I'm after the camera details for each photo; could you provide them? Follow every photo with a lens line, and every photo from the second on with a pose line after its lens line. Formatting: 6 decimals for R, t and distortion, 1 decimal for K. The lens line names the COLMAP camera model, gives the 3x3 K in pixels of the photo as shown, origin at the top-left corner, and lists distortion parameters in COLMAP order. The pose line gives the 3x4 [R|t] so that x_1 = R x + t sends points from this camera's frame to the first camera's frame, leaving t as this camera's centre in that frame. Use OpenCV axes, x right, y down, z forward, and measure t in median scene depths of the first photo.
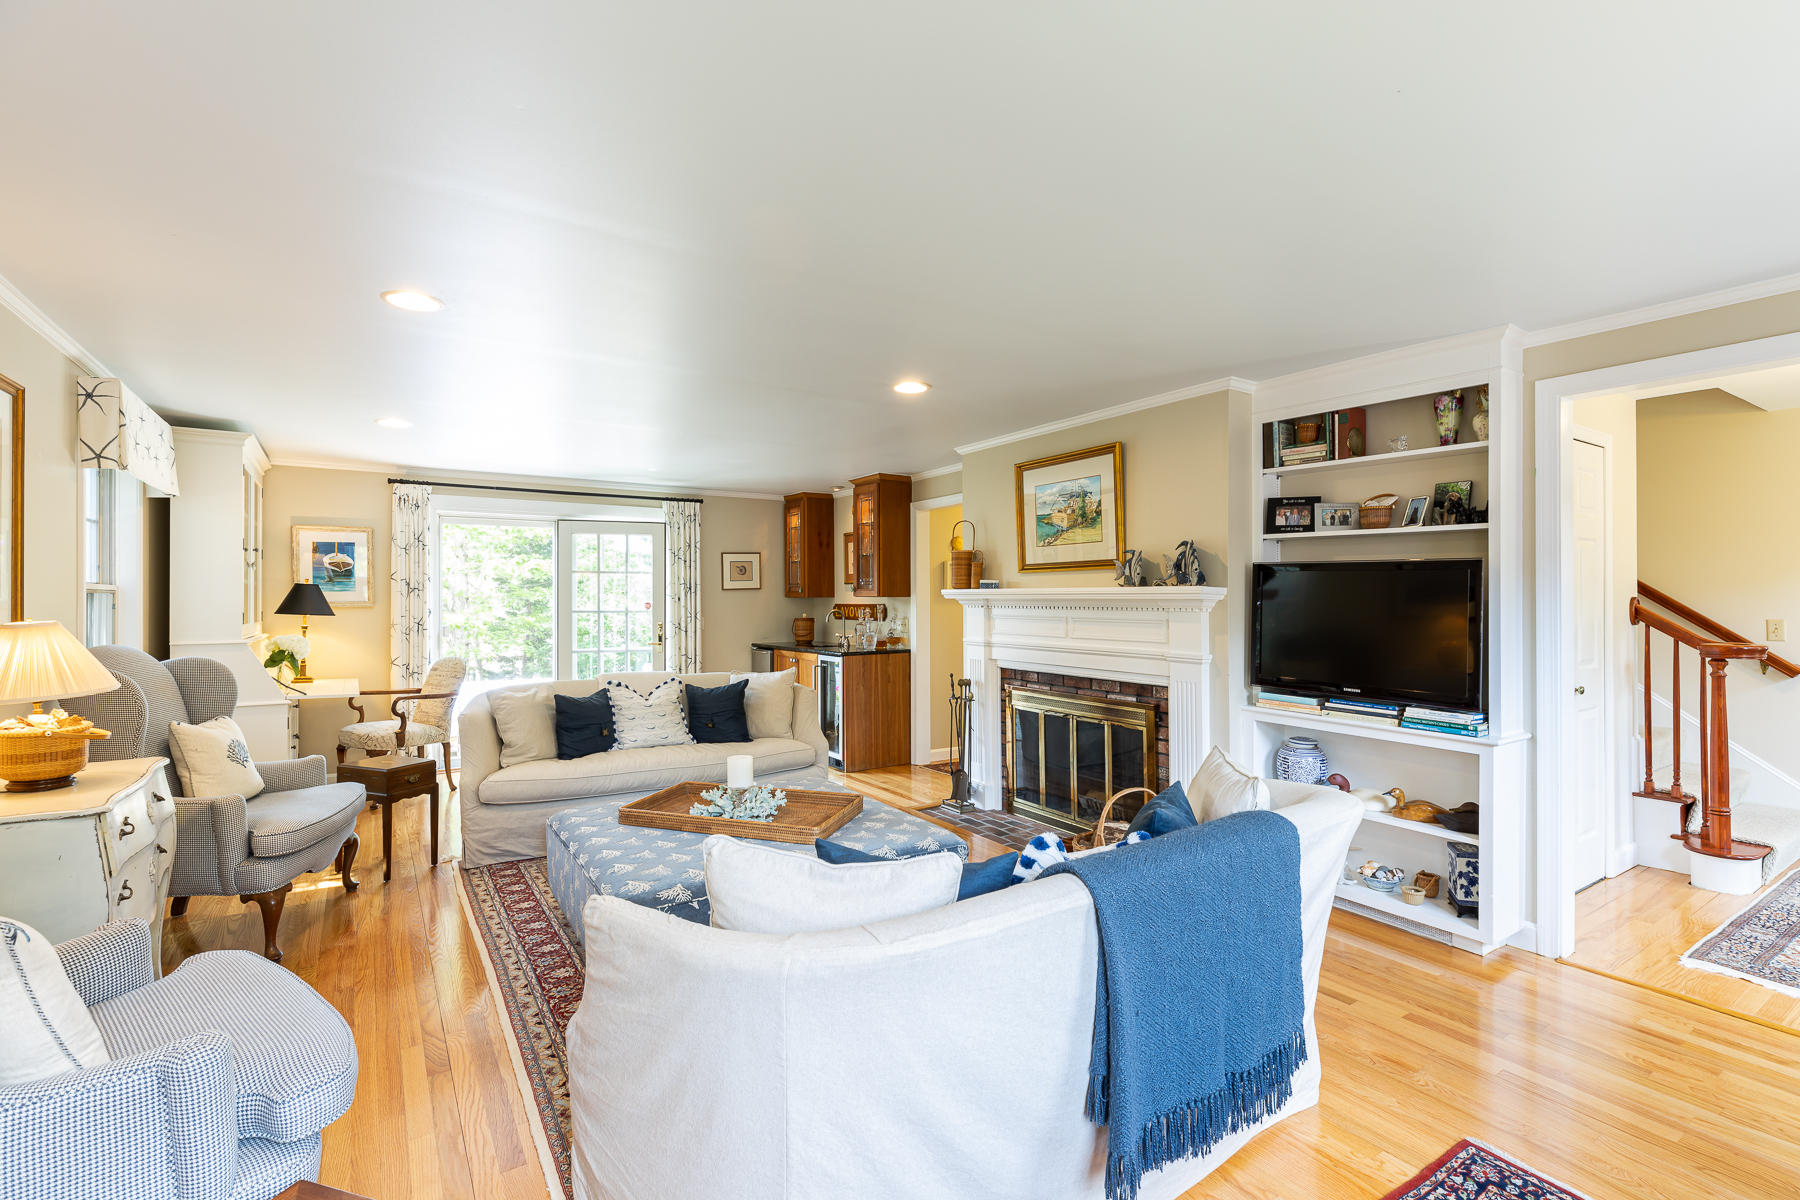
lens RADIAL K [[807.9, 0, 895.2], [0, 807.9, 596.9], [0, 0, 1]] dist [0.002752, 0.000979]
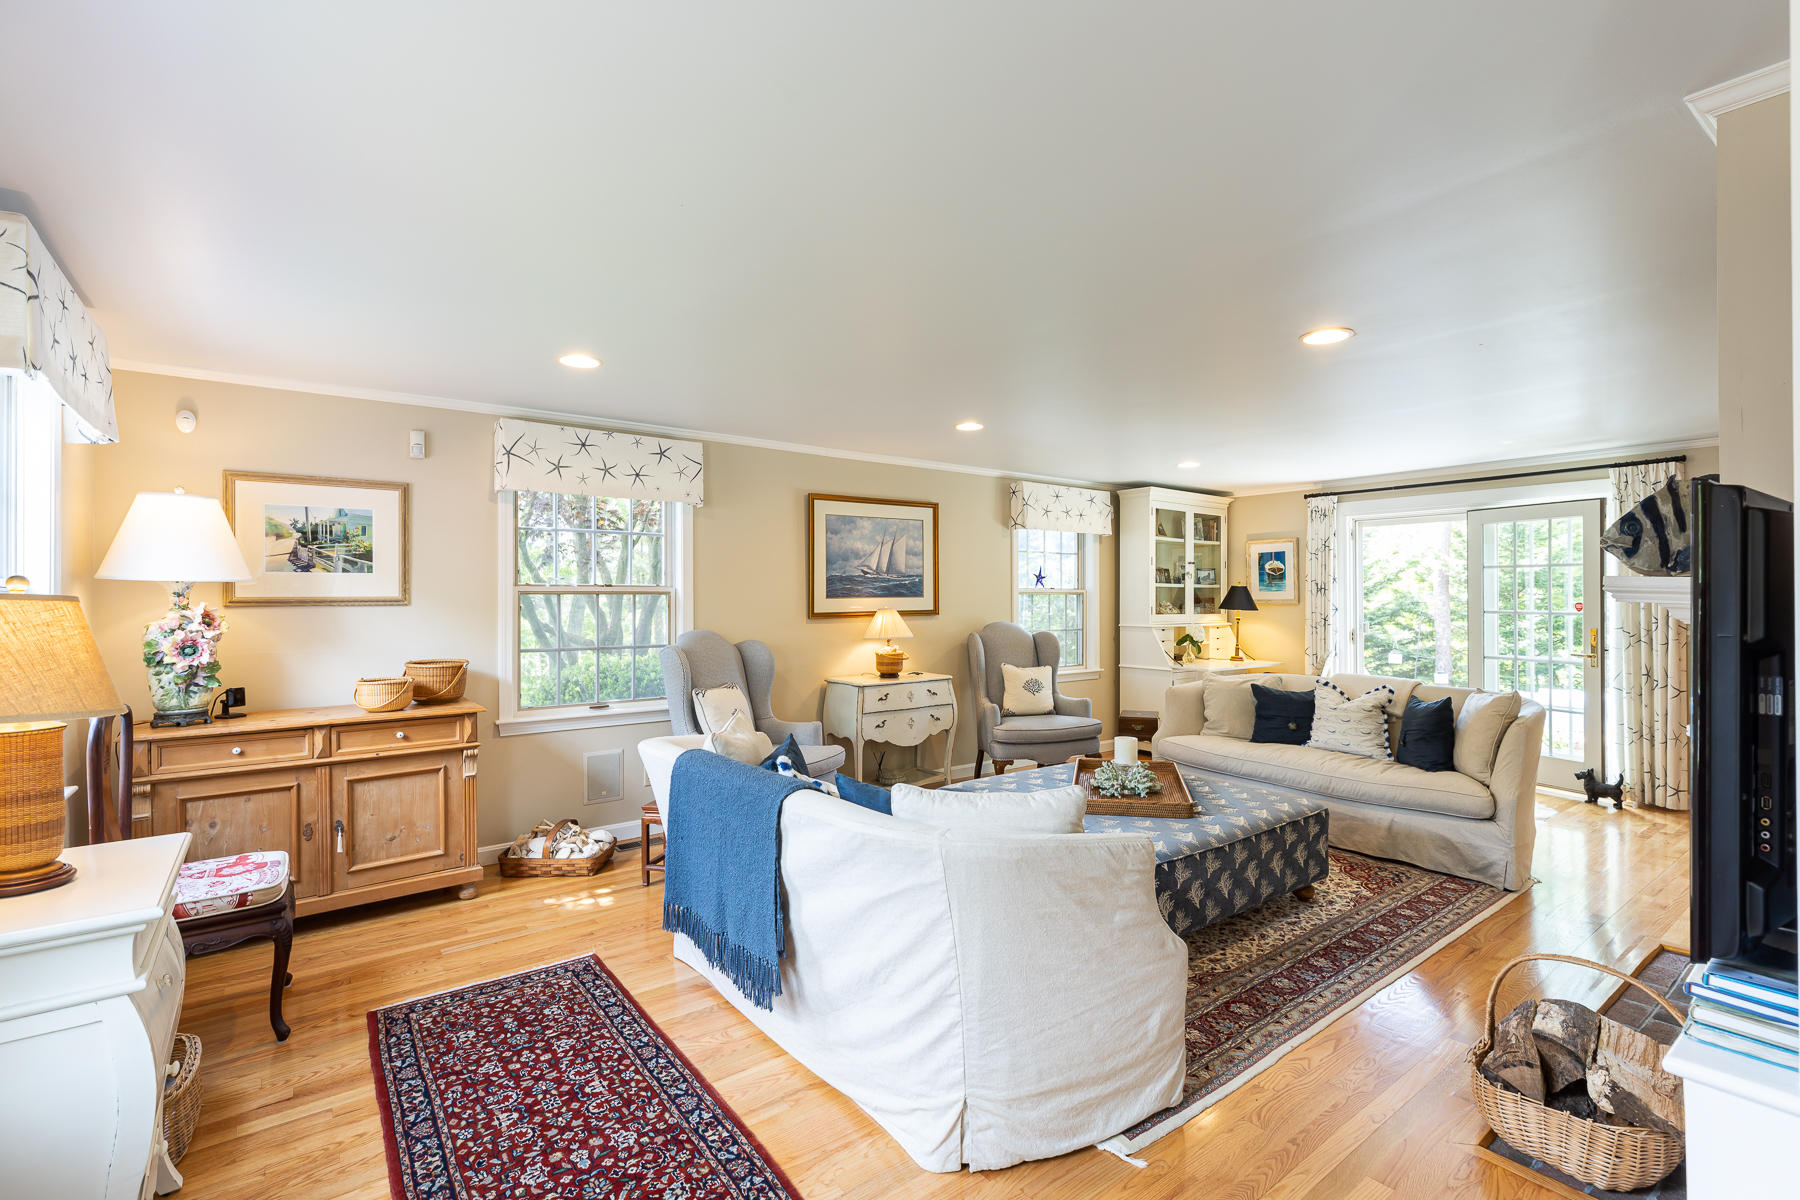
lens RADIAL K [[807.9, 0, 894.9], [0, 807.9, 596.3], [0, 0, 1]] dist [0.002752, 0.000979]
pose [[0.067294, 0.000711, -0.997733, 0.500468], [0.002876, 0.999995, 0.000906, -0.001936], [0.997729, -0.002931, 0.067292, 0.325135]]
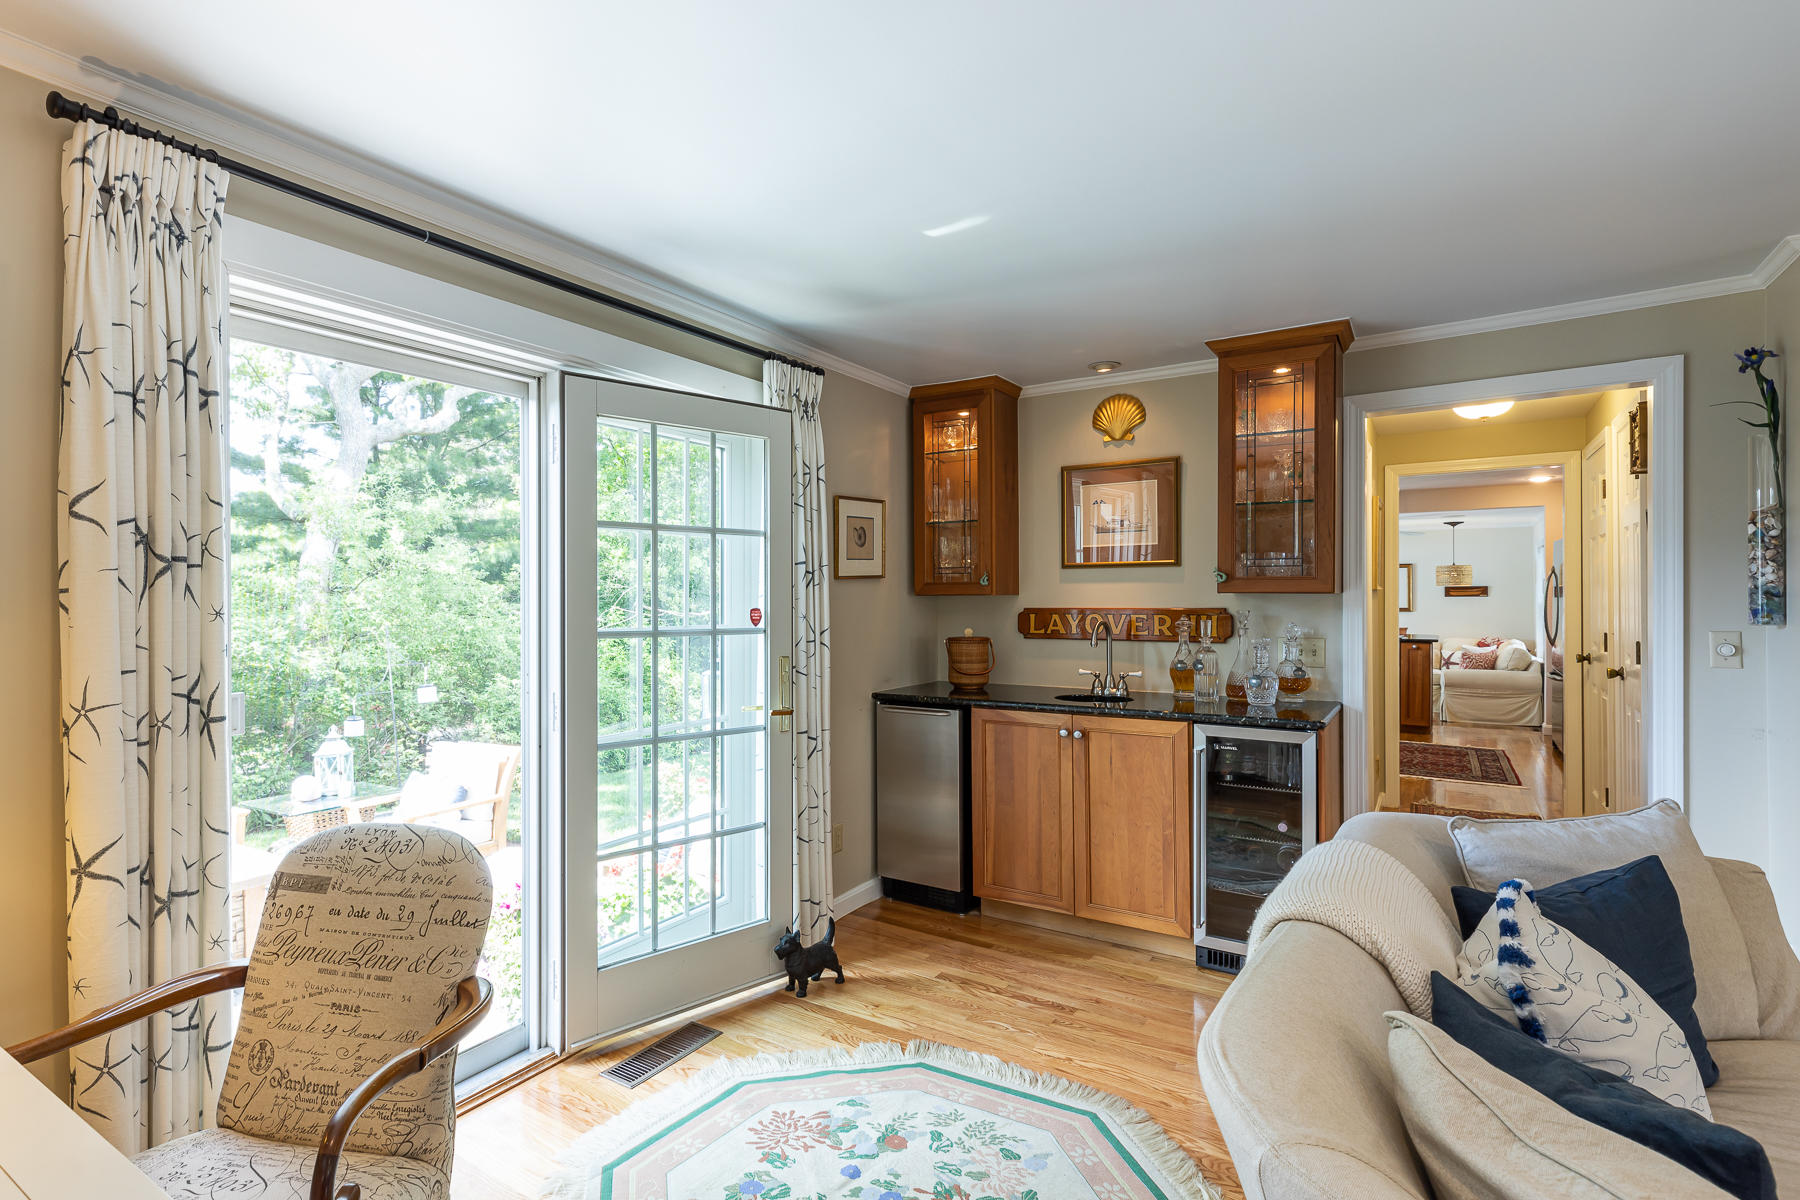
lens RADIAL K [[966.6, 0, 895.5], [0, 966.6, 596.8], [0, 0, 1]] dist [0.003735, 0.000373]
pose [[0.928401, -0.002289, 0.371574, -0.497663], [0.001993, 0.999997, 0.001181, 0.001205], [-0.371576, -0.000356, 0.928403, 0.637301]]
